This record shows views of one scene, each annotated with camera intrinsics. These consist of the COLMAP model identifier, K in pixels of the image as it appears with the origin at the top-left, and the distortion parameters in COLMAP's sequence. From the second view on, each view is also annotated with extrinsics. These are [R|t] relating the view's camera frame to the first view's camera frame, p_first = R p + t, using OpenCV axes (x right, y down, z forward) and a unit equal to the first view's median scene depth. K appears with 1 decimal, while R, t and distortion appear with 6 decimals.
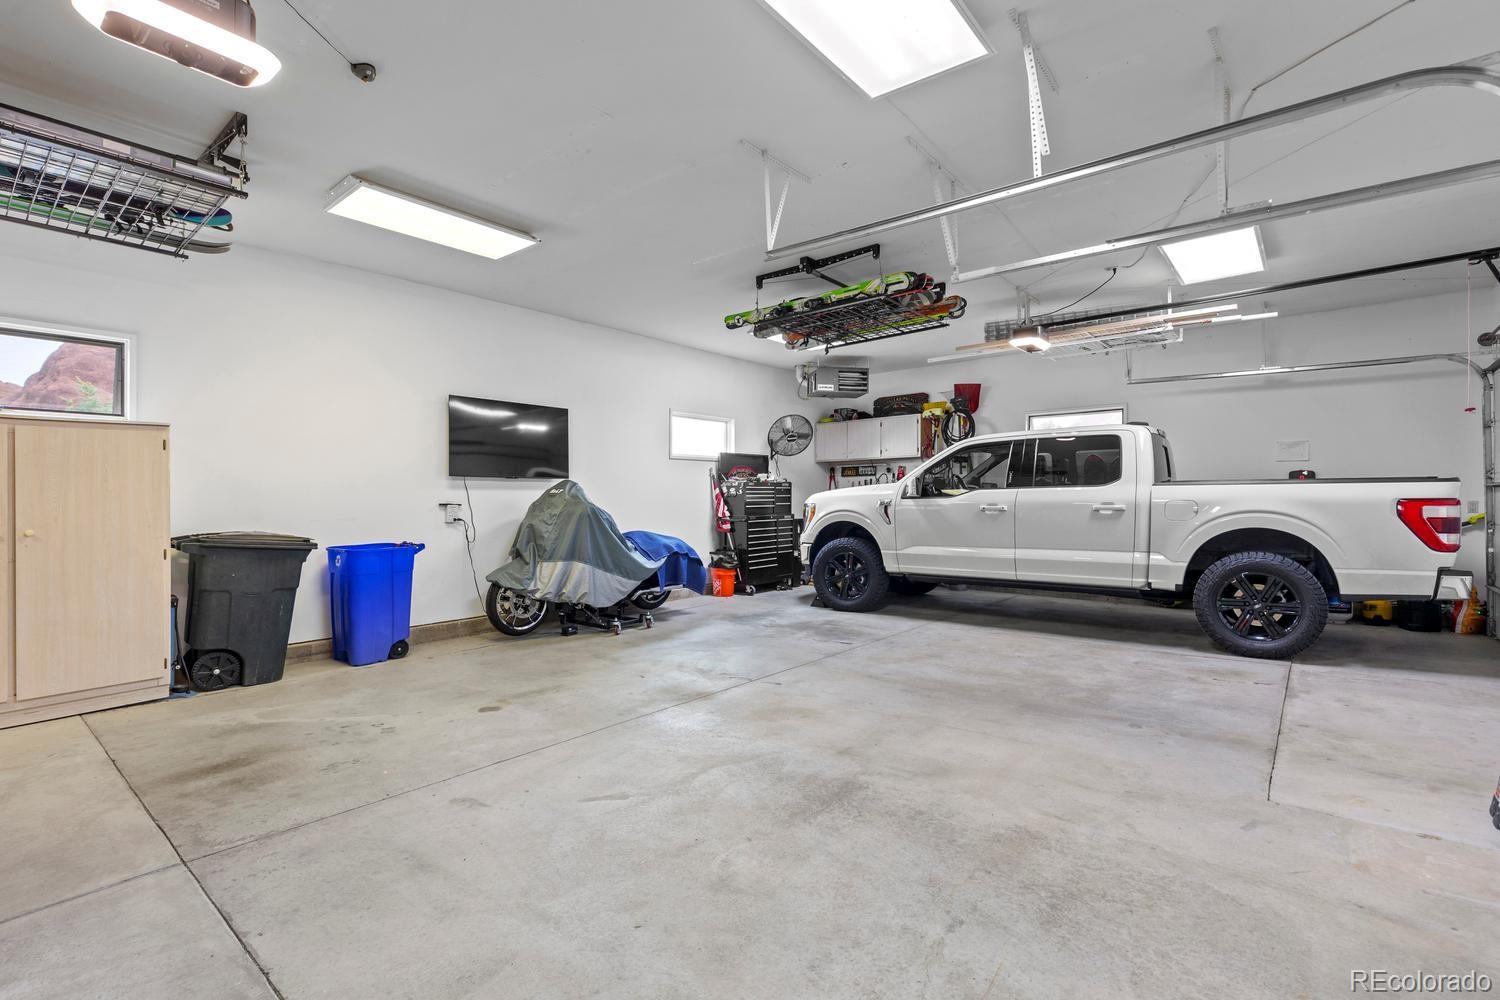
lens RADIAL K [[673.0, 0, 753.5], [0, 673.0, 516.4], [0, 0, 1]] dist [0.001662, 0.000058]
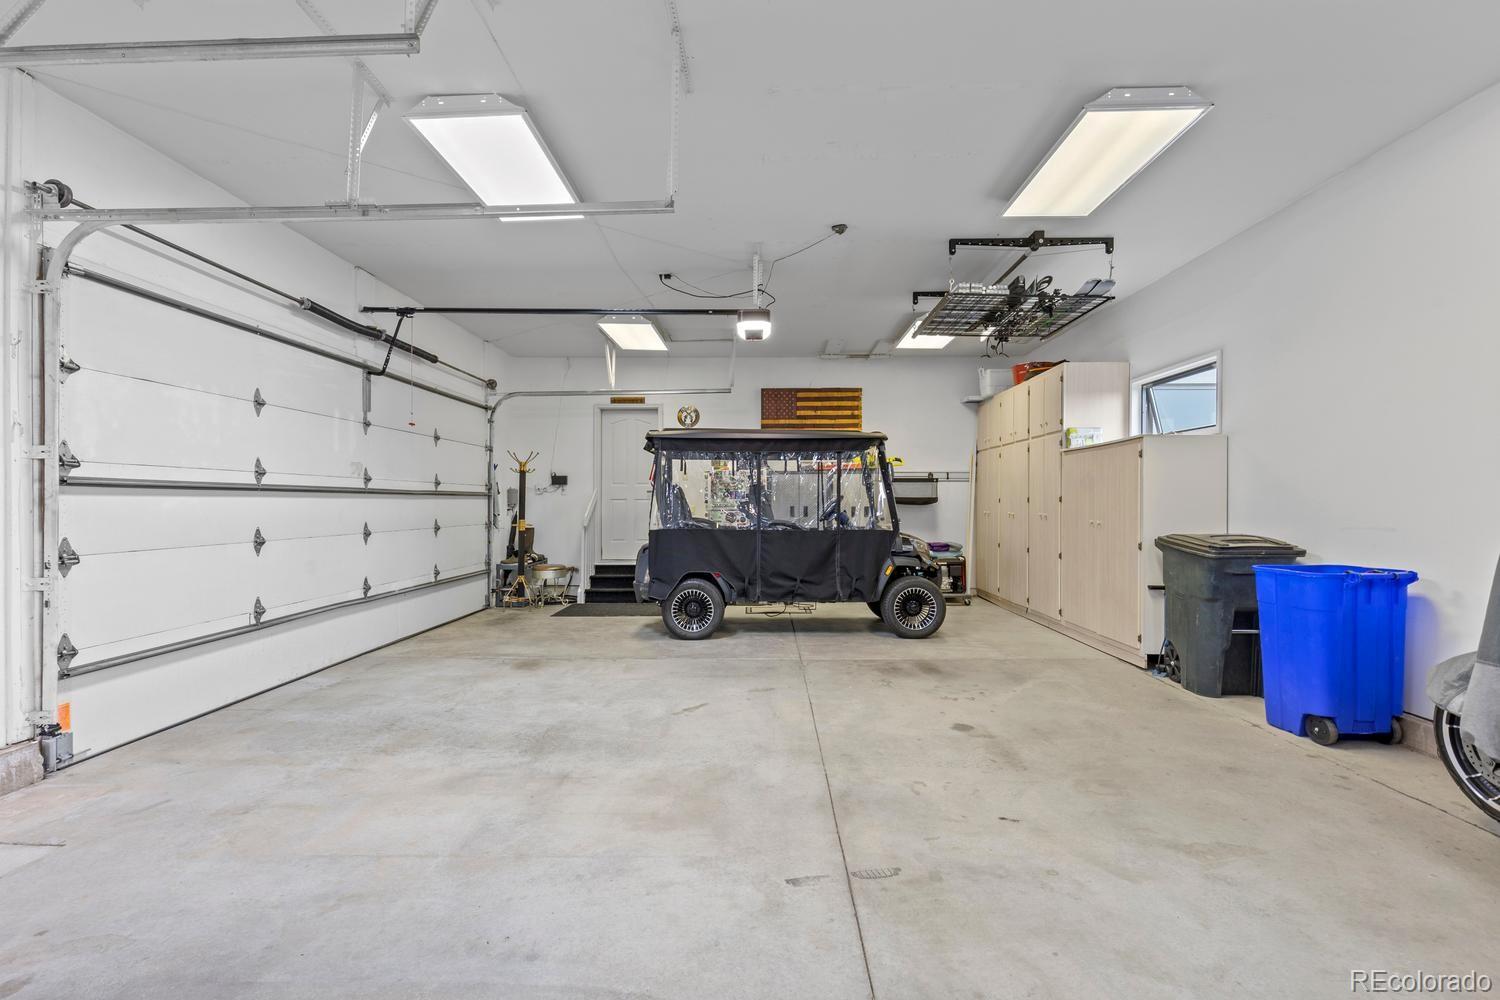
lens RADIAL K [[673.0, 0, 753.5], [0, 673.0, 516.4], [0, 0, 1]] dist [0.001662, 0.000058]
pose [[-0.783675, 0.018995, -0.620881, 0.557175], [-0.009182, 0.999069, 0.042154, -0.057185], [0.621103, 0.038736, -0.782771, 2.106690]]
